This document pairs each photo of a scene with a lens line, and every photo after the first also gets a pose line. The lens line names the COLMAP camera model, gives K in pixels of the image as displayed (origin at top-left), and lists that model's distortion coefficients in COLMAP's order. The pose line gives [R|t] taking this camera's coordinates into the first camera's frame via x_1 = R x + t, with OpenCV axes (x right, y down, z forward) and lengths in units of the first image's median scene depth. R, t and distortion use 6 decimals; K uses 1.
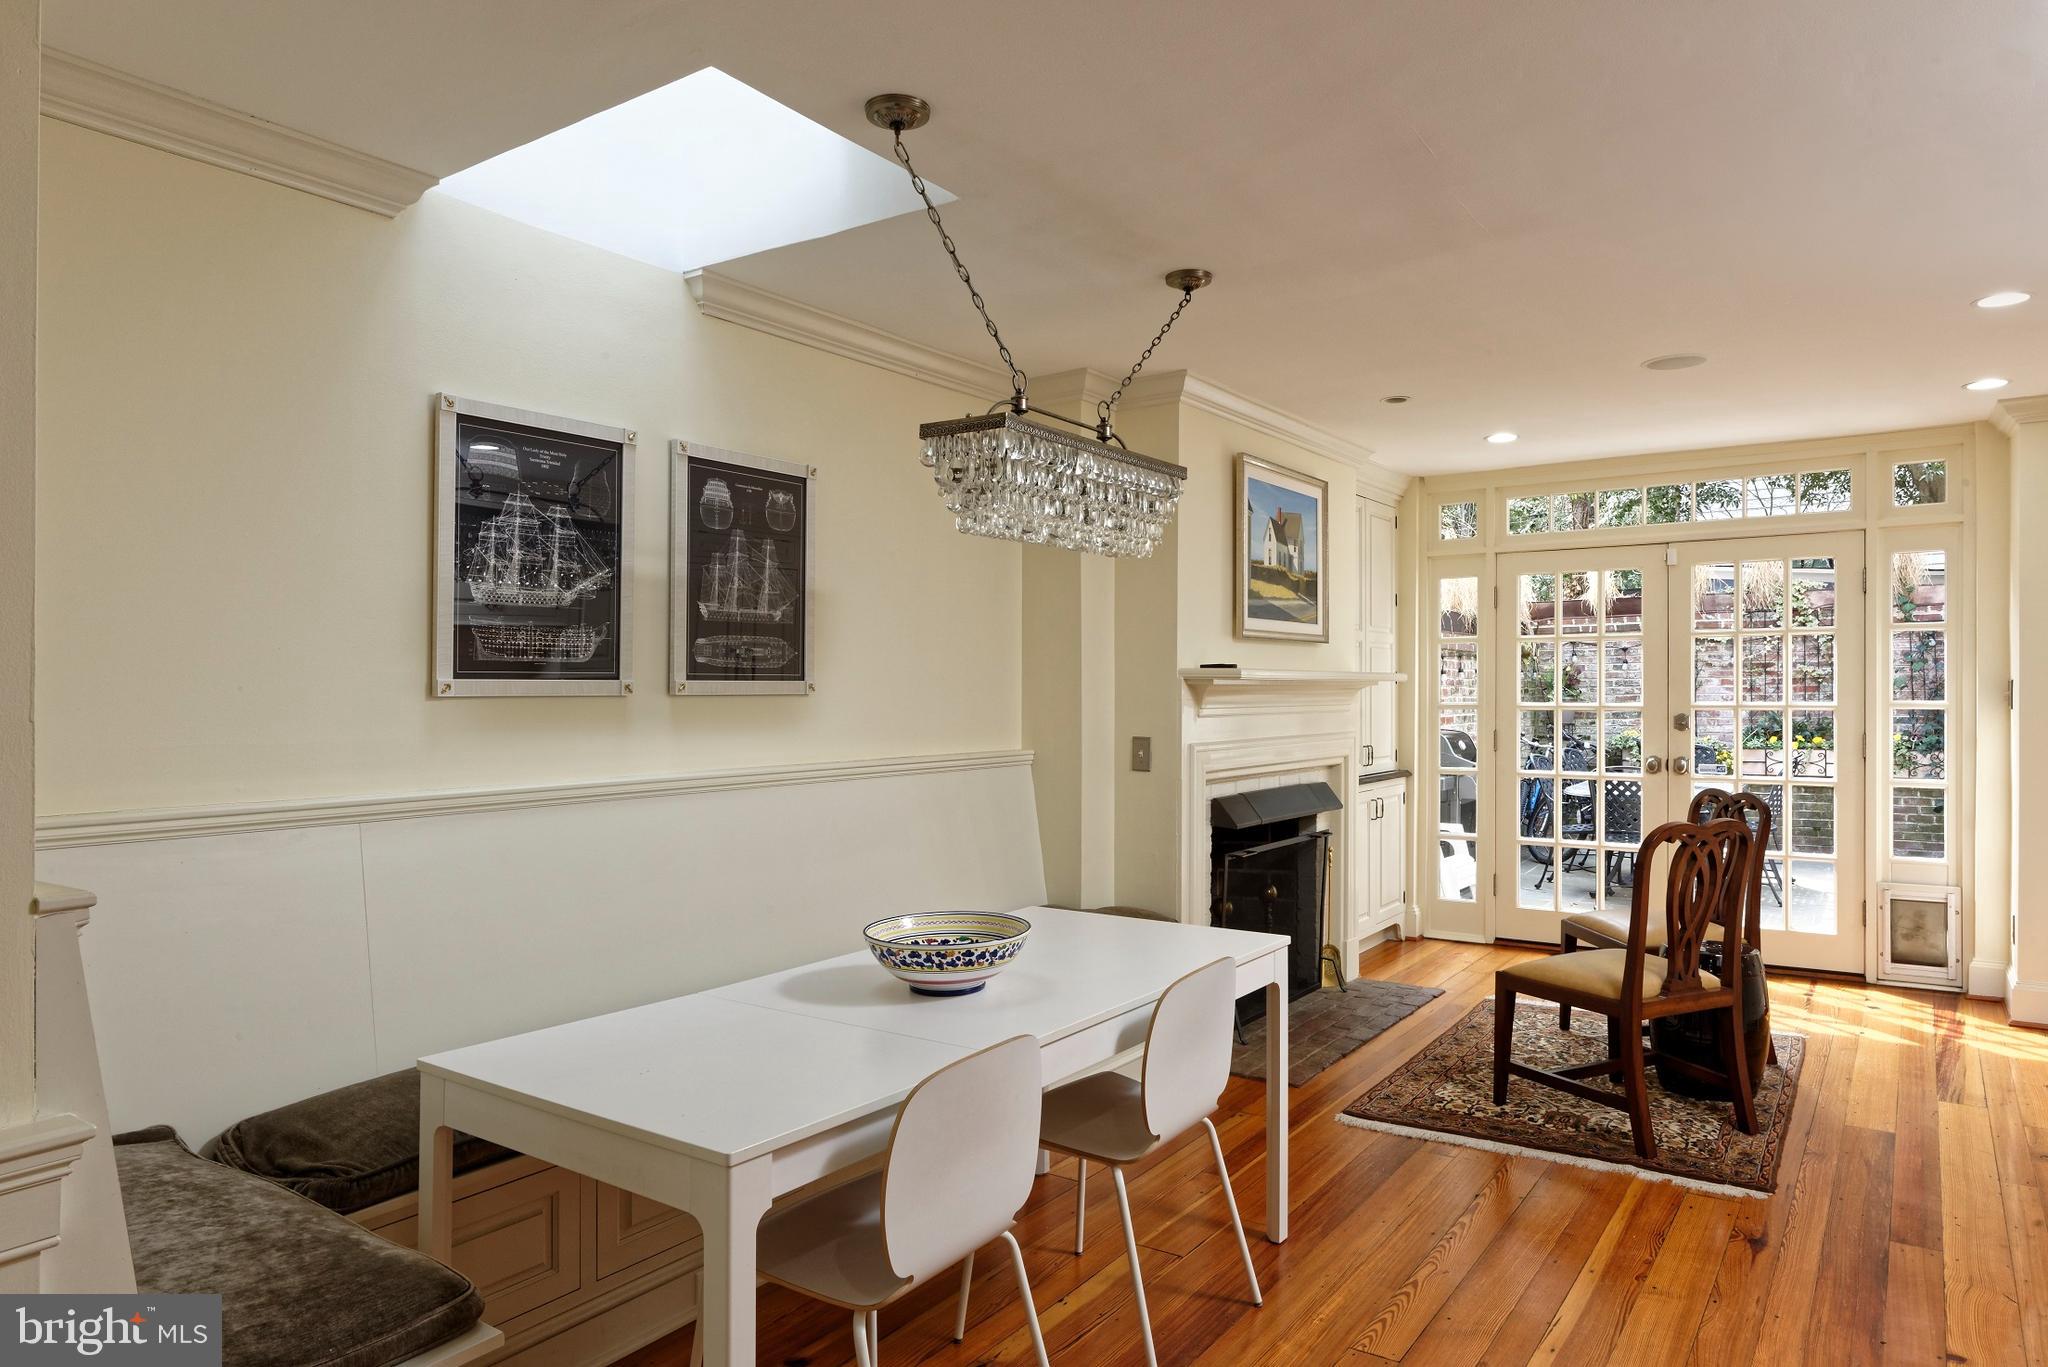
lens RADIAL K [[1292.5, 0, 1025.6], [0, 1292.5, 714.6], [0, 0, 1]] dist [0.029574, -0.031374]
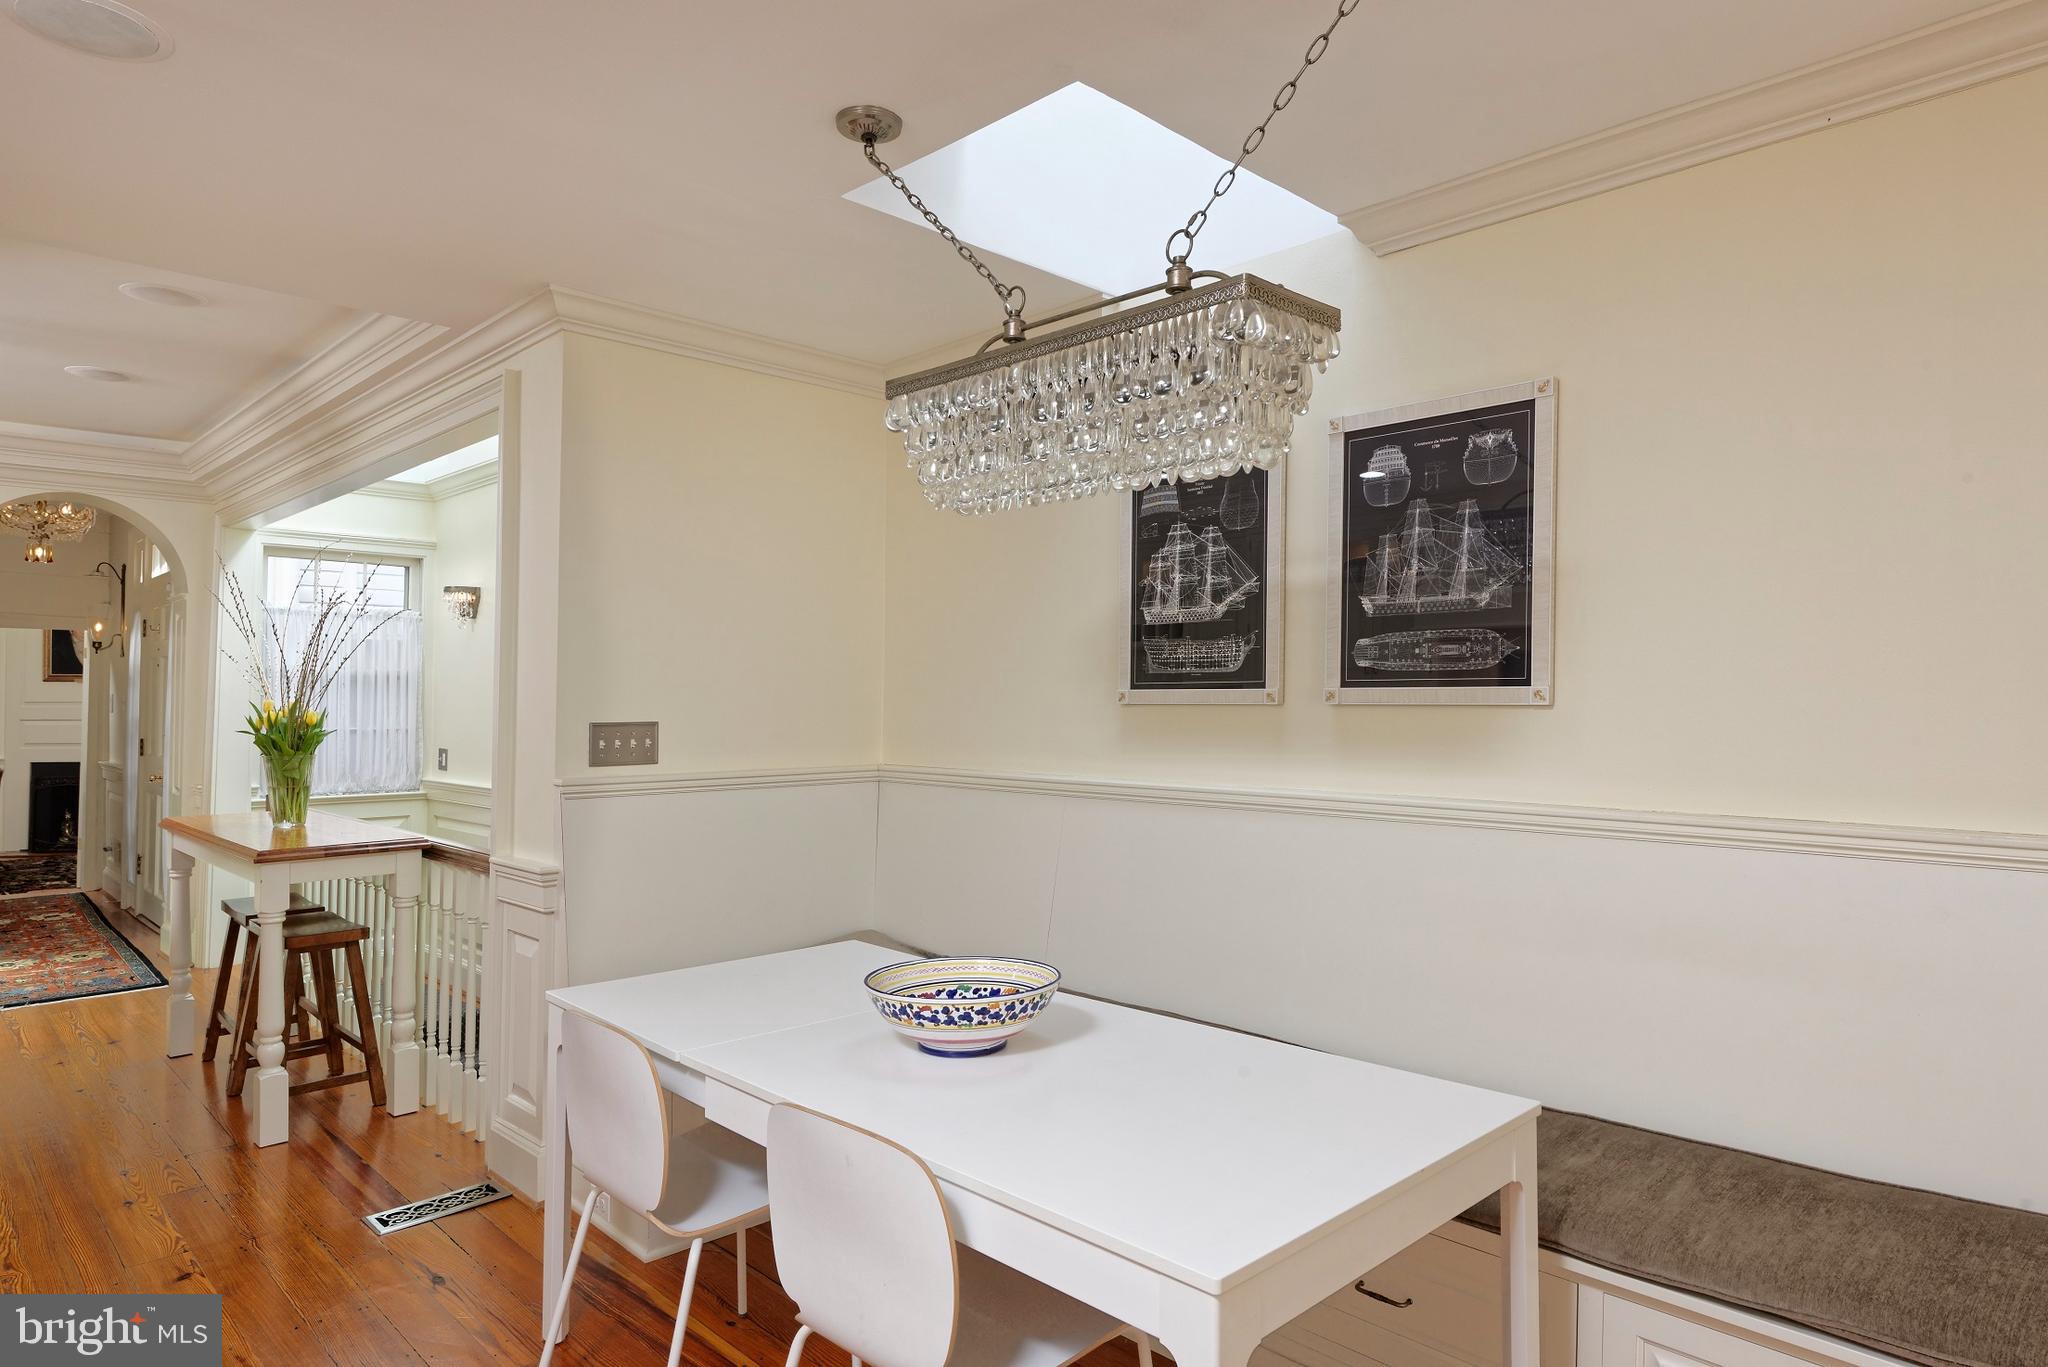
lens RADIAL K [[1205.8, 0, 1024.0], [0, 1205.8, 683.5], [0, 0, 1]] dist [0.013944, -0.001715]
pose [[-0.198937, -0.007561, -0.979983, 0.369064], [-0.019523, 0.999802, -0.003750, -0.014037], [0.979818, 0.018386, -0.199045, 0.601973]]
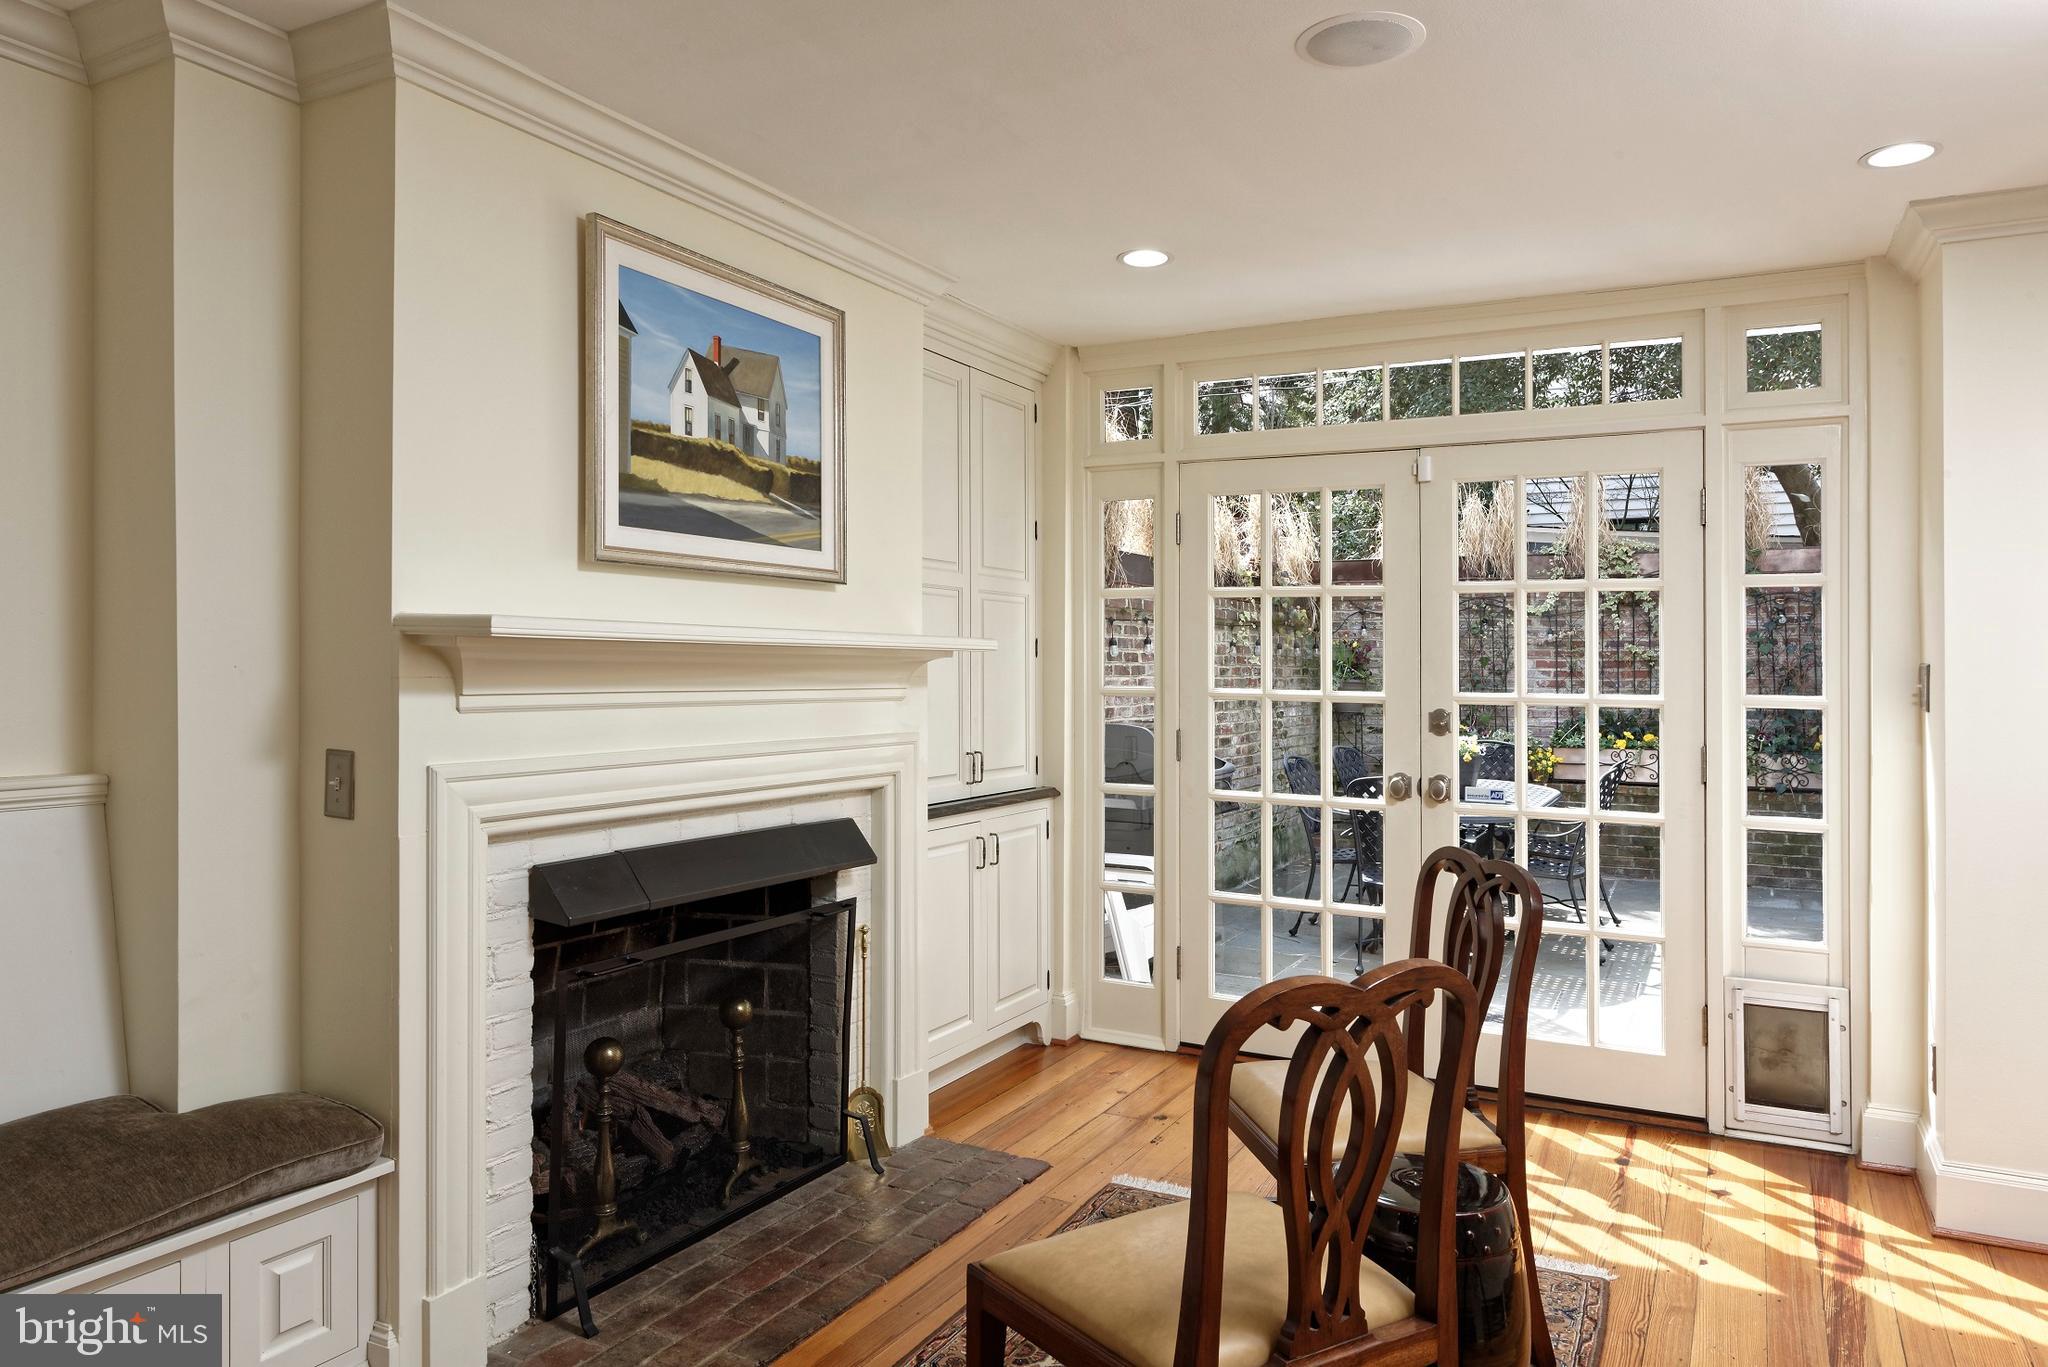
lens RADIAL K [[1352.2, 0, 987.5], [0, 1352.2, 641.5], [0, 0, 1]] dist [-0.003441, -0.001707]
pose [[0.996238, 0.017520, 0.084871, 0.258286], [-0.014528, 0.999255, -0.035743, -0.008574], [-0.085434, 0.034376, 0.995751, 0.401451]]
